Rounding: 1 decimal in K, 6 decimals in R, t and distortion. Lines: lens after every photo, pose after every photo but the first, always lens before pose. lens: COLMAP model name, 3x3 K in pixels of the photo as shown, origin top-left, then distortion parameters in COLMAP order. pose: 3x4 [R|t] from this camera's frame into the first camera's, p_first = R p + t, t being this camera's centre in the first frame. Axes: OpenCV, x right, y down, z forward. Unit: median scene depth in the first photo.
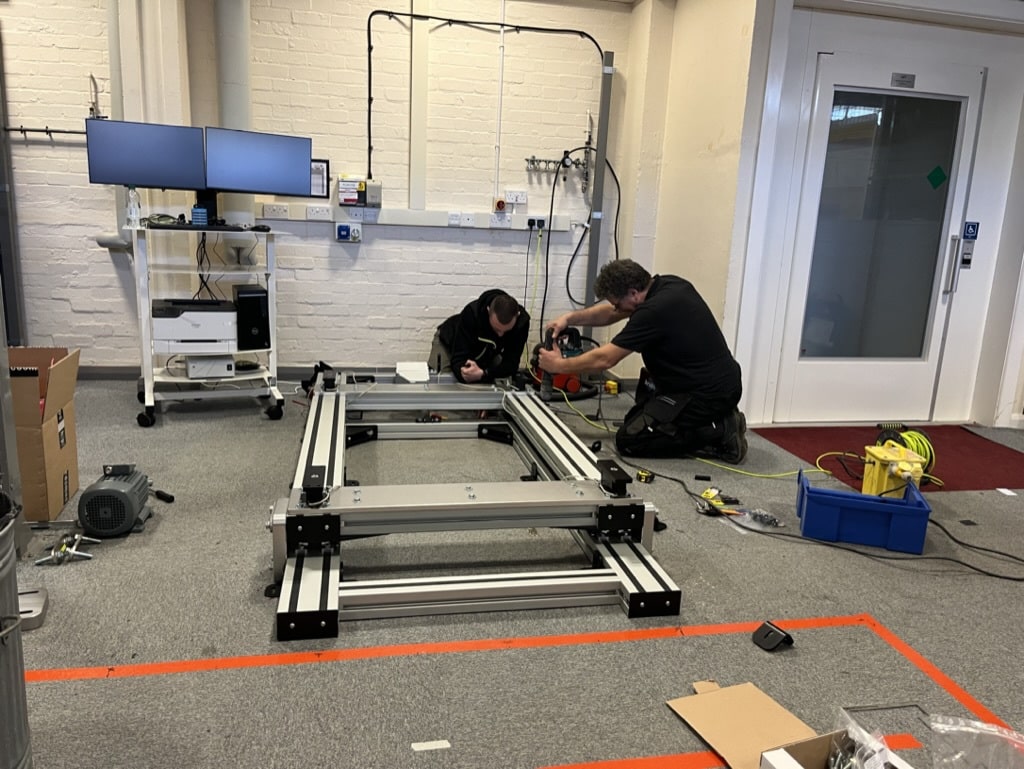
lens RADIAL K [[778.4, 0, 511.6], [0, 778.4, 386.9], [0, 0, 1]] dist [0.061136, -0.077650]
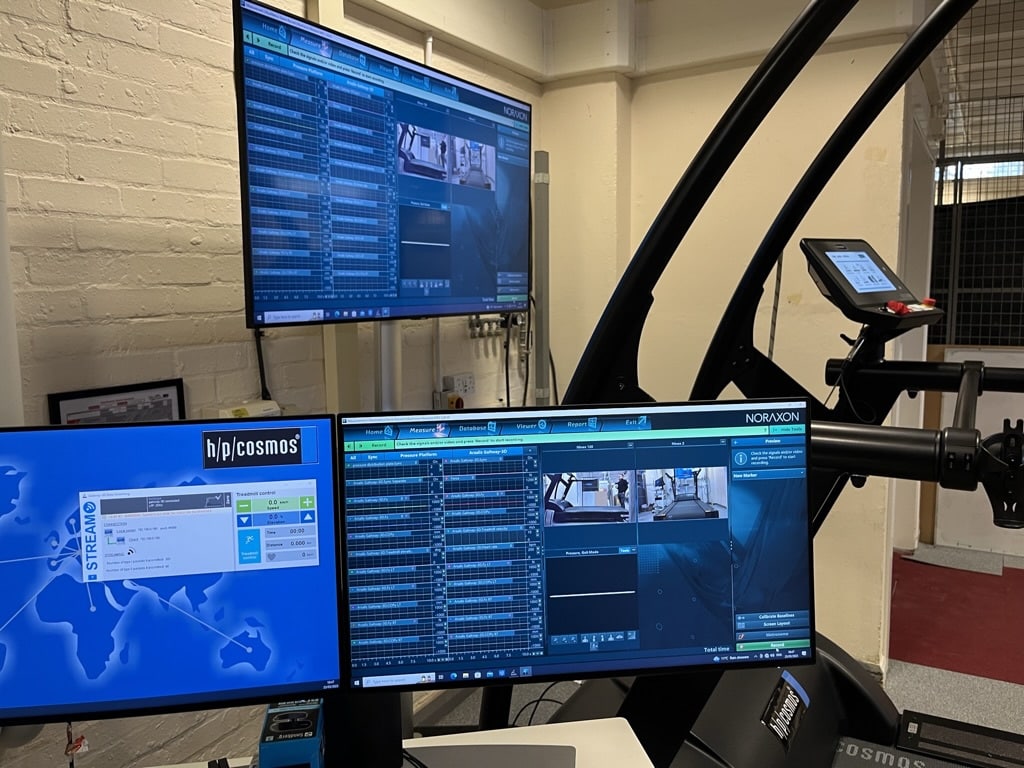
lens RADIAL K [[778.4, 0, 503.7], [0, 778.4, 384.1], [0, 0, 1]] dist [0.061136, -0.077650]
pose [[0.677497, -0.150575, 0.719948, -0.405317], [0.206852, 0.978321, 0.009958, -0.254831], [-0.705840, 0.142176, 0.693957, 0.607305]]
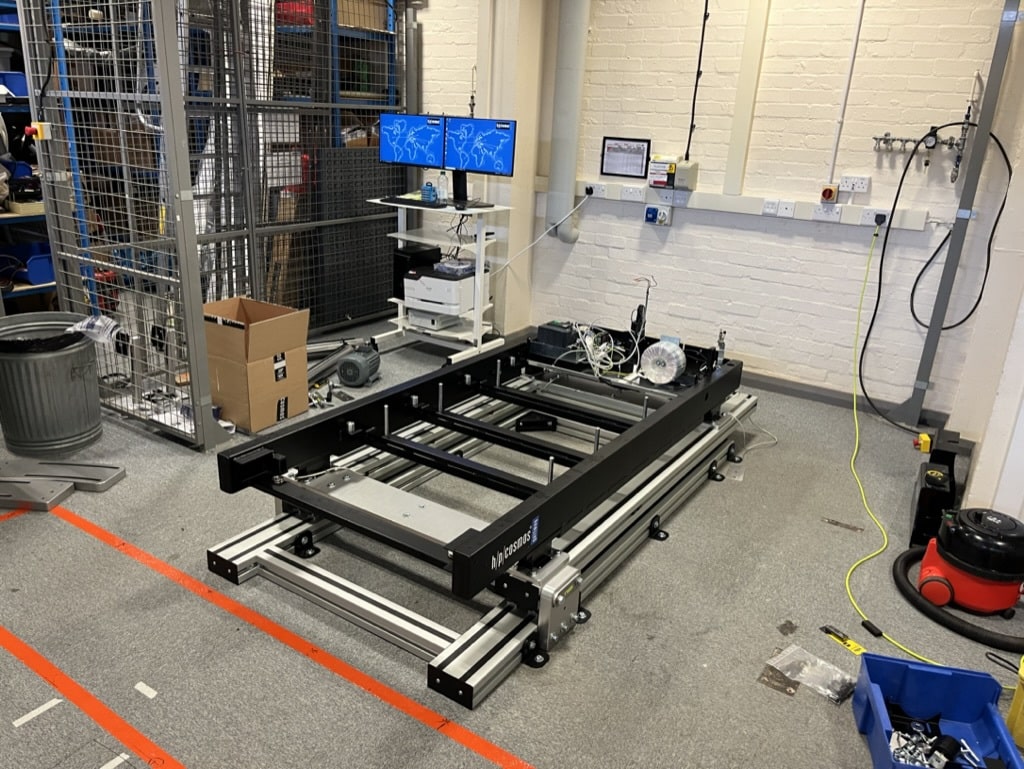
lens RADIAL K [[778.4, 0, 503.0], [0, 778.4, 392.5], [0, 0, 1]] dist [0.061136, -0.077650]
pose [[0.706223, 0.230773, -0.669323, 0.361658], [-0.165372, 0.973003, 0.160989, -0.108634], [0.688405, -0.003007, 0.725320, 0.161999]]
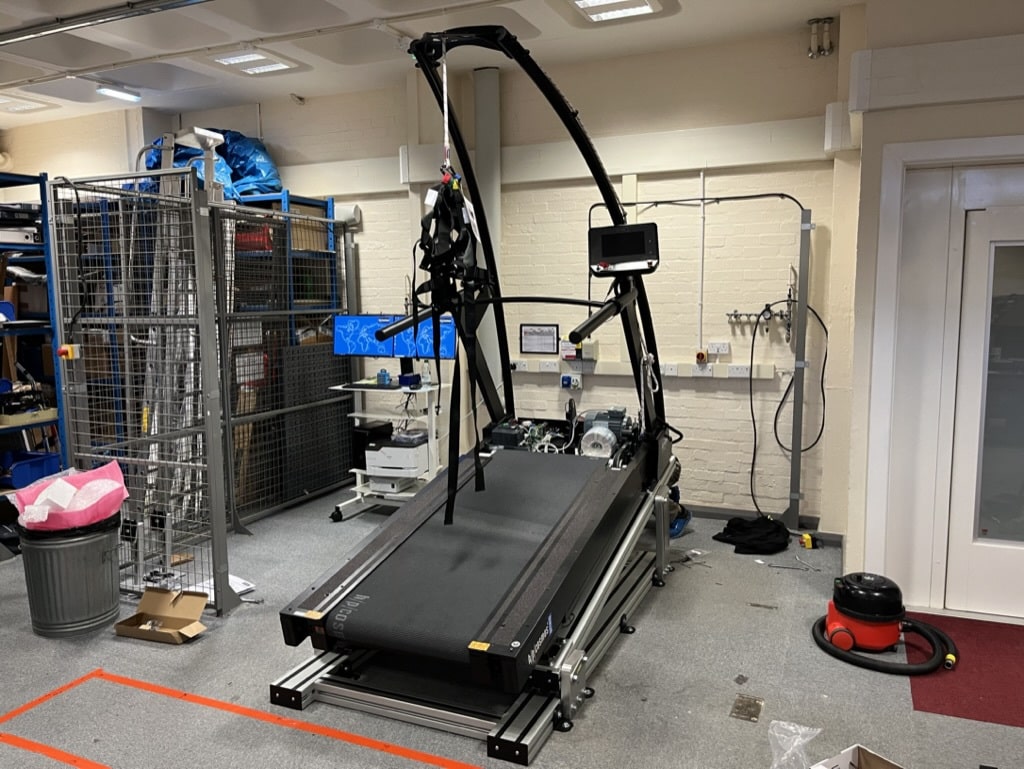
lens RADIAL K [[778.4, 0, 514.1], [0, 778.4, 384.9], [0, 0, 1]] dist [0.061136, -0.077650]
pose [[0.821450, 0.015334, -0.570074, 0.404687], [-0.077367, 0.993393, -0.084763, -0.084951], [0.565008, 0.113734, 0.817209, -0.026369]]
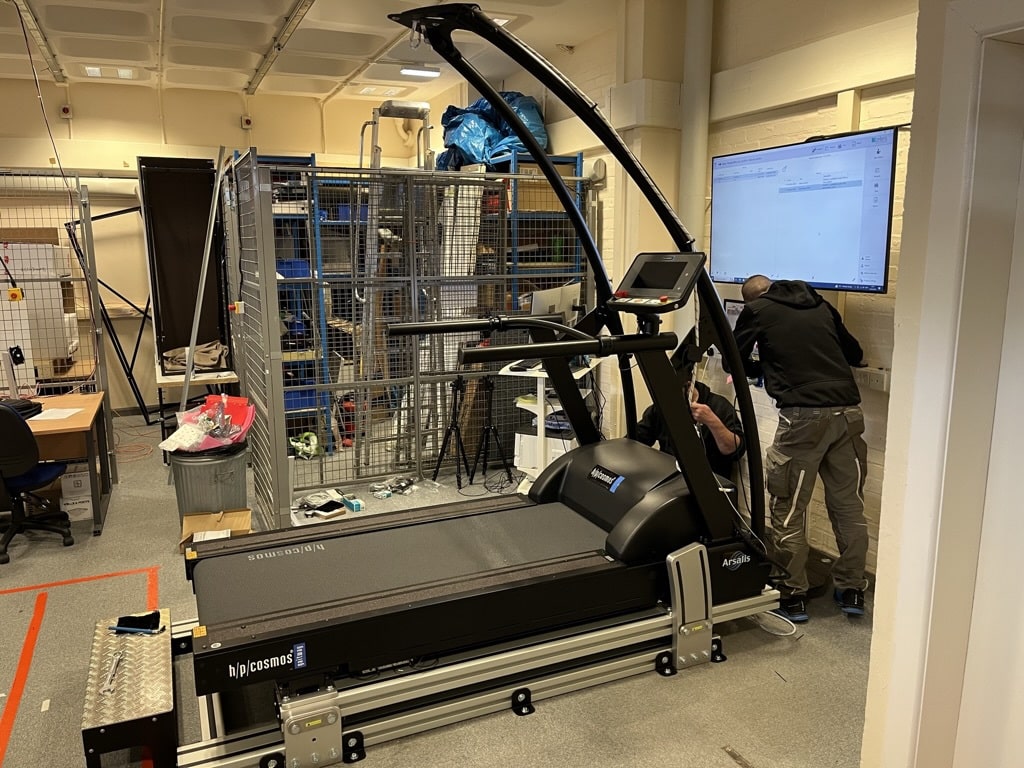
lens RADIAL K [[778.4, 0, 510.0], [0, 778.4, 384.5], [0, 0, 1]] dist [0.061136, -0.077650]
pose [[0.221453, 0.130393, -0.966414, 0.612771], [-0.193413, 0.977205, 0.087528, -0.216208], [0.955798, 0.167533, 0.241624, 0.501156]]
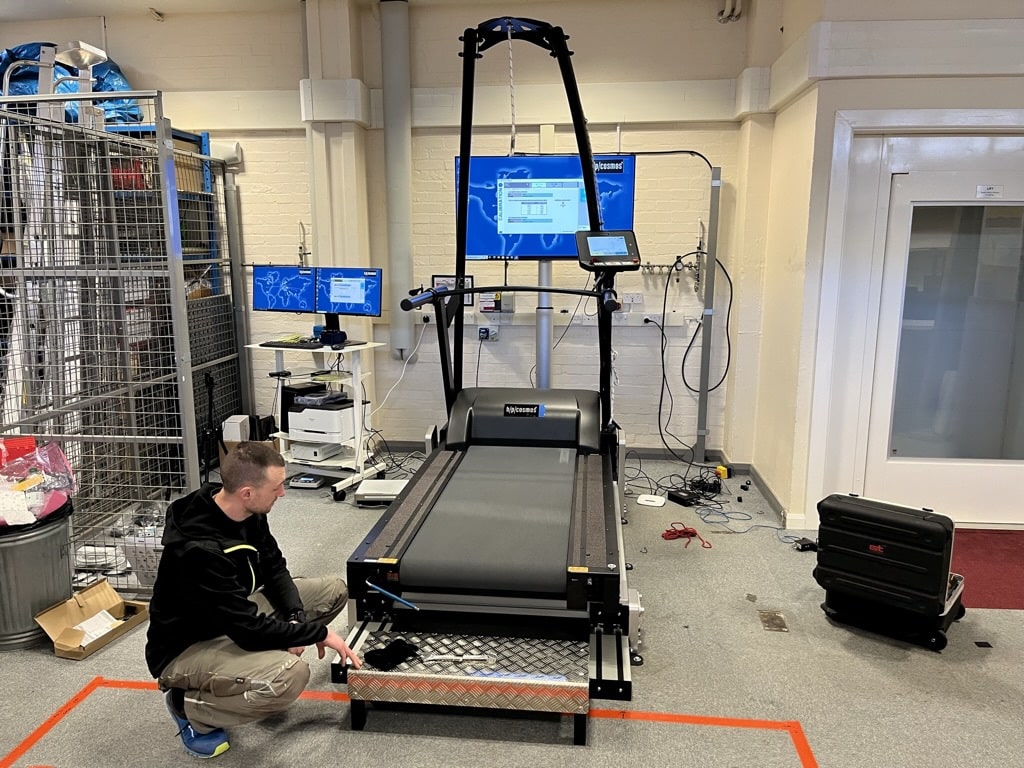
lens RADIAL K [[778.4, 0, 507.0], [0, 778.4, 387.8], [0, 0, 1]] dist [0.061136, -0.077650]
pose [[0.952302, 0.012174, -0.304914, 0.186333], [-0.023537, 0.999158, -0.033619, -0.075094], [0.304248, 0.039192, 0.951786, -0.126809]]
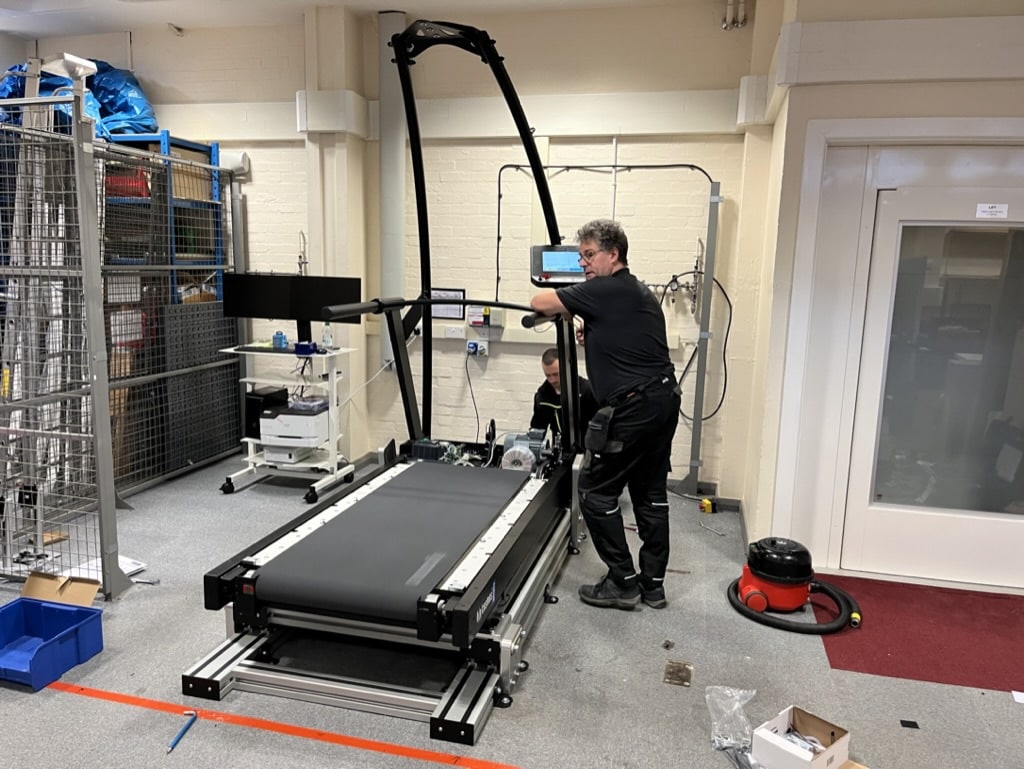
lens RADIAL K [[778.4, 0, 505.9], [0, 778.4, 388.7], [0, 0, 1]] dist [0.061136, -0.077650]
pose [[0.901125, 0.050389, -0.430622, 0.339726], [-0.078882, 0.995701, -0.048556, -0.084465], [0.426324, 0.077723, 0.901225, -0.031056]]
